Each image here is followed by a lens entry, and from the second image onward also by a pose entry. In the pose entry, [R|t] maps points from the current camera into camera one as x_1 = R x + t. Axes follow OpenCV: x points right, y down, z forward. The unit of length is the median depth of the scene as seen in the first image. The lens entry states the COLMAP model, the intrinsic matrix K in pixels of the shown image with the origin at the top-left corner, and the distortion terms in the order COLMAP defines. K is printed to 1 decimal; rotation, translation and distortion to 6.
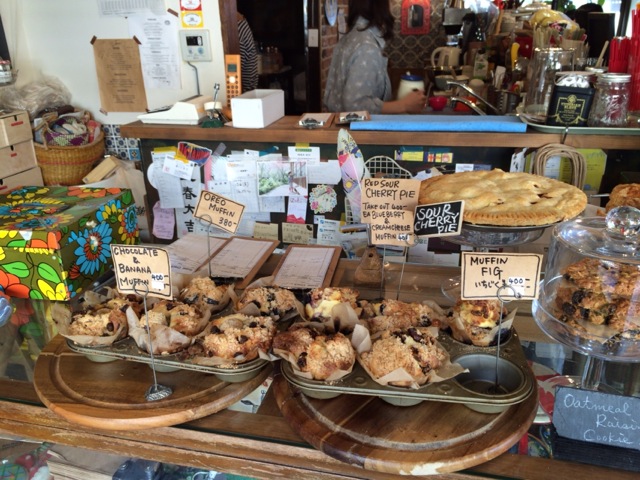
lens RADIAL K [[559.5, 0, 316.5], [0, 559.5, 236.3], [0, 0, 1]] dist [0.067638, -0.114872]
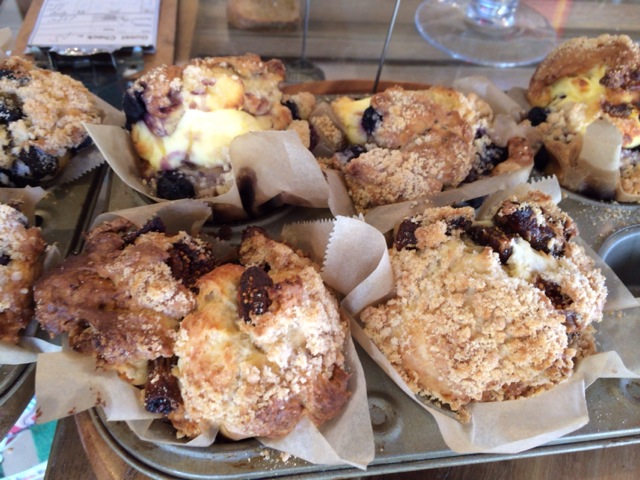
lens RADIAL K [[559.5, 0, 320.9], [0, 559.5, 241.0], [0, 0, 1]] dist [0.067638, -0.114872]
pose [[0.951964, -0.162470, 0.259554, -0.010983], [0.020894, 0.880122, 0.474287, 0.032412], [-0.305497, -0.446081, 0.841239, 0.709533]]
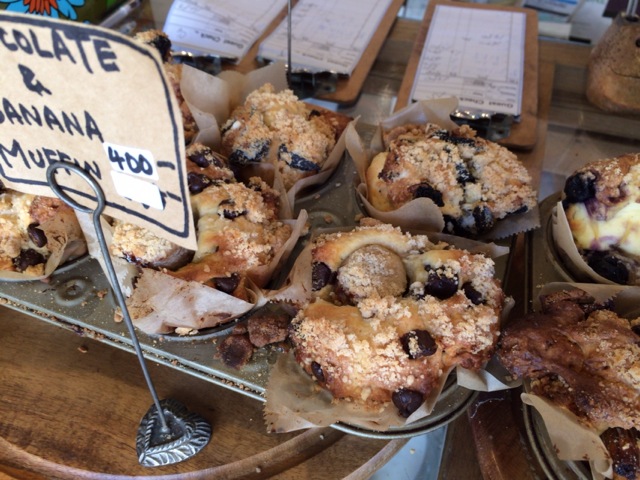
lens RADIAL K [[559.5, 0, 318.8], [0, 559.5, 241.6], [0, 0, 1]] dist [0.067638, -0.114872]
pose [[0.995593, 0.082706, -0.044216, -0.169209], [-0.055735, 0.900963, 0.430301, -0.003103], [0.075426, -0.425940, 0.901602, 0.690397]]
